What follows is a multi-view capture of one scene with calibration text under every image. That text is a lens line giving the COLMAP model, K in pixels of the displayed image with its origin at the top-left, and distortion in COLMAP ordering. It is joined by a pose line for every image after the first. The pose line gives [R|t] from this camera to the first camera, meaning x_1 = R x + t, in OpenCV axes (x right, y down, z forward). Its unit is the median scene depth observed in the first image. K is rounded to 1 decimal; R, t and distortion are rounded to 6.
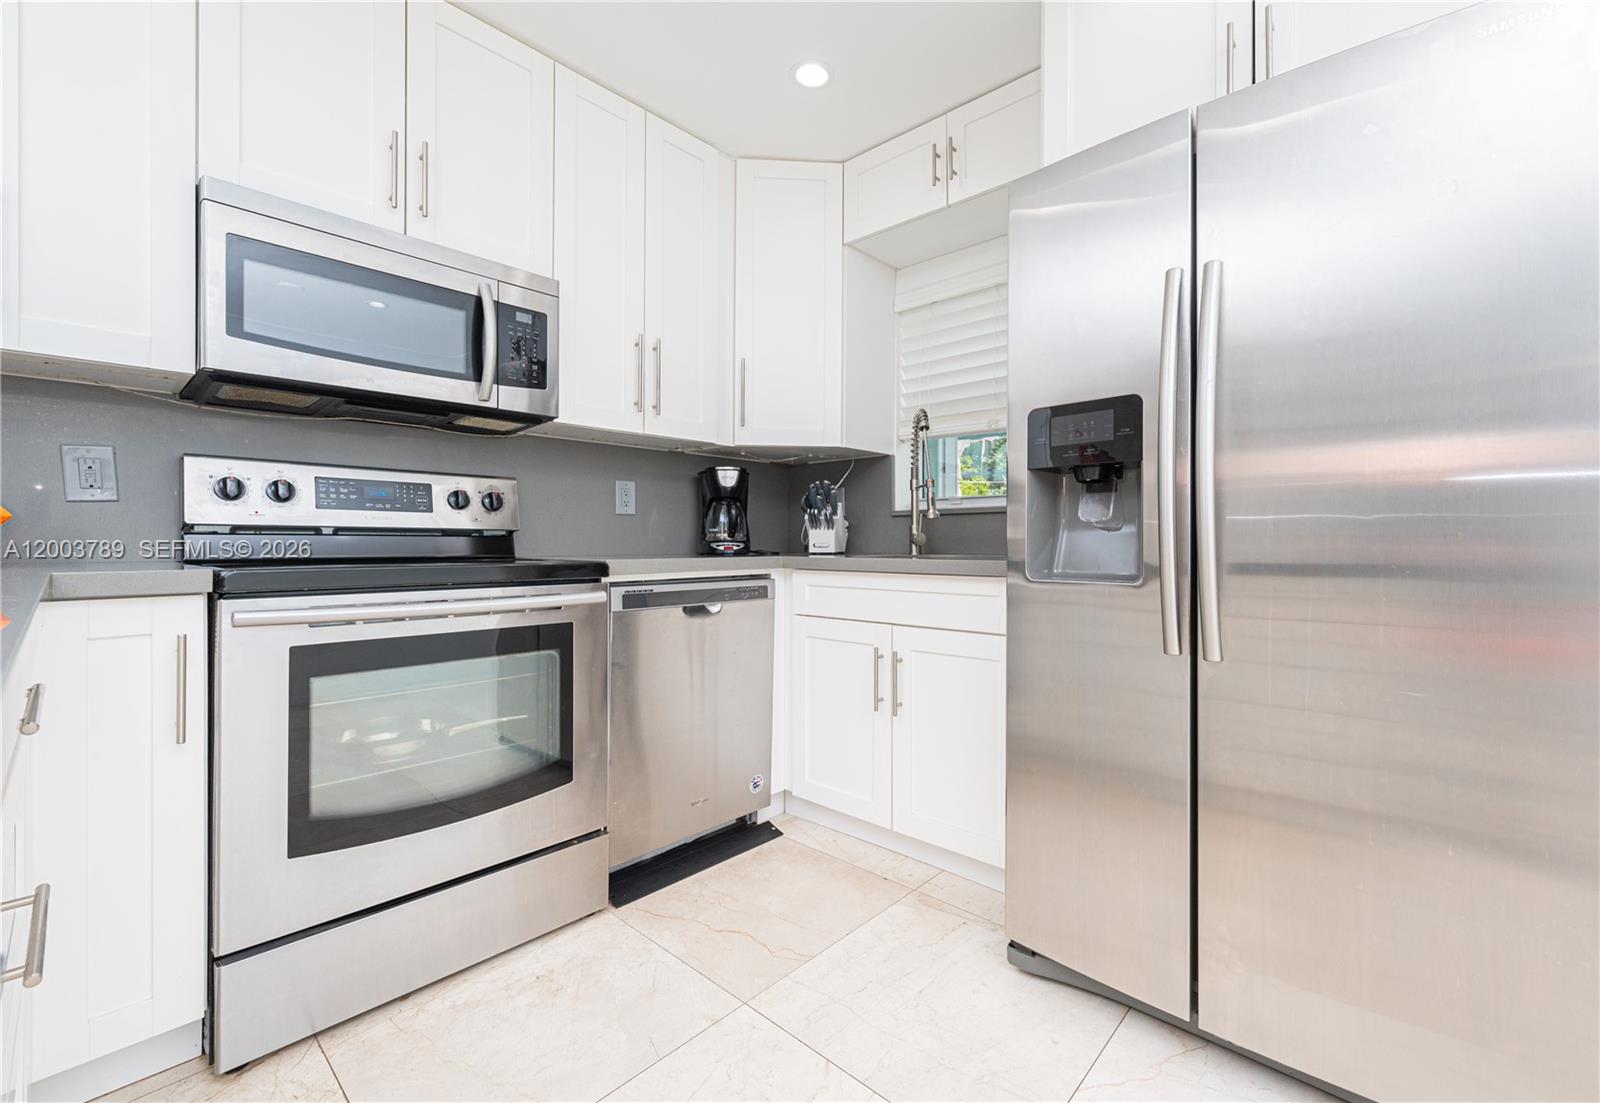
lens RADIAL K [[676.7, 0, 846.2], [0, 676.7, 539.1], [0, 0, 1]] dist [0.001200, -0.000106]
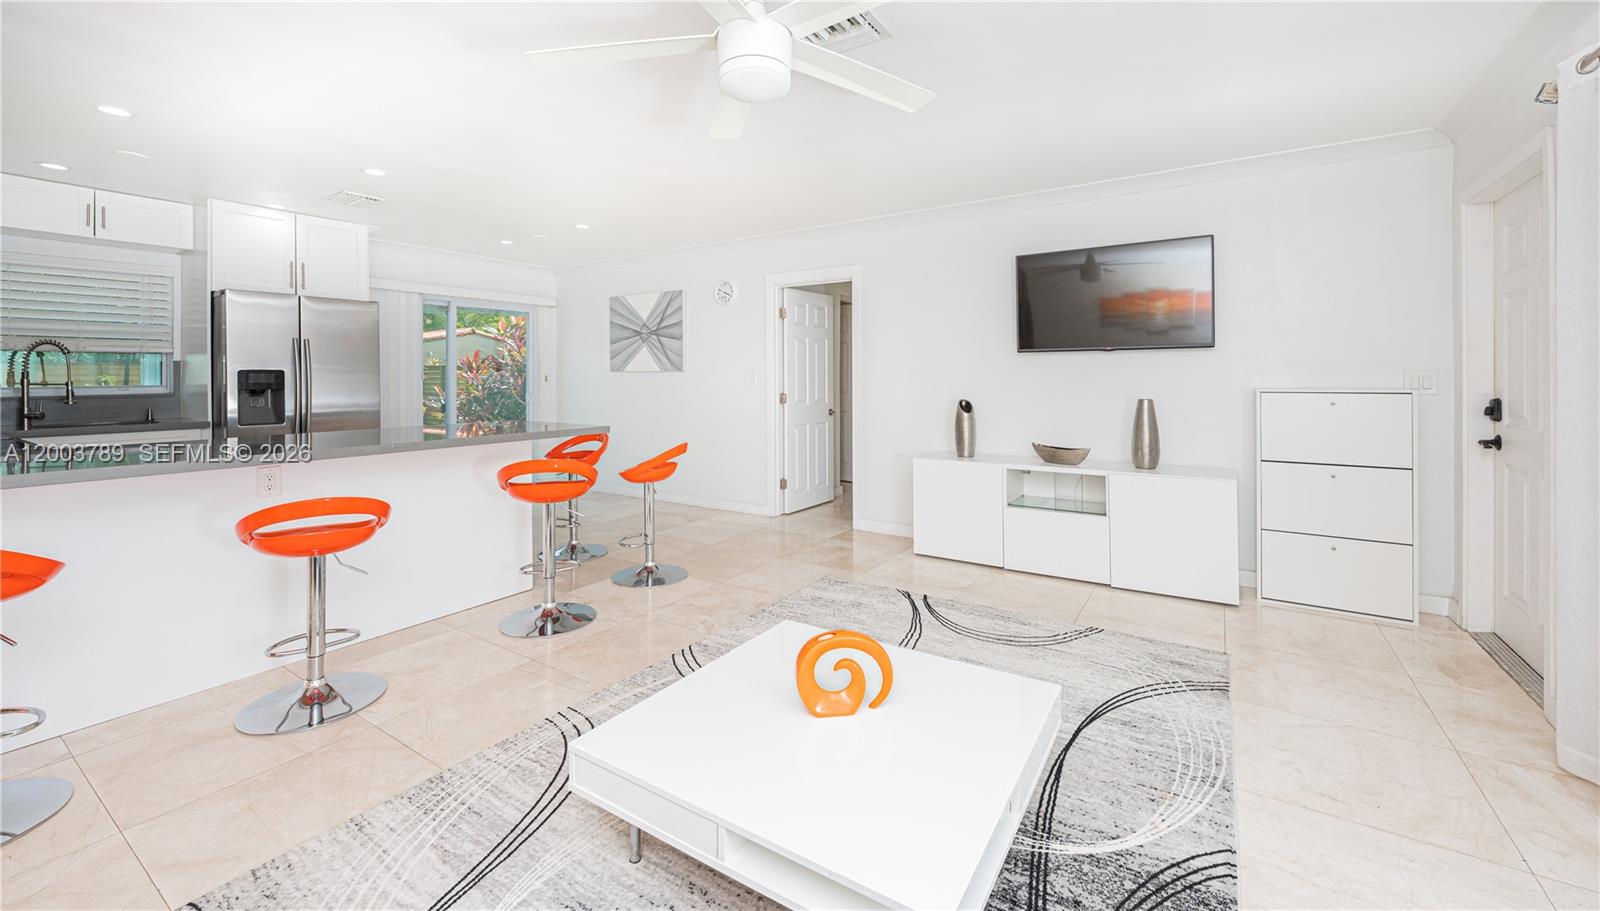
lens RADIAL K [[639.7, 0, 800.2], [0, 639.7, 379.9], [0, 0, 1]] dist [-0.000317, -0.000118]
pose [[-0.133783, -0.005958, 0.990993, -2.150350], [0.000732, 0.999981, 0.006111, -0.122191], [-0.991010, 0.001543, -0.133776, -0.811475]]
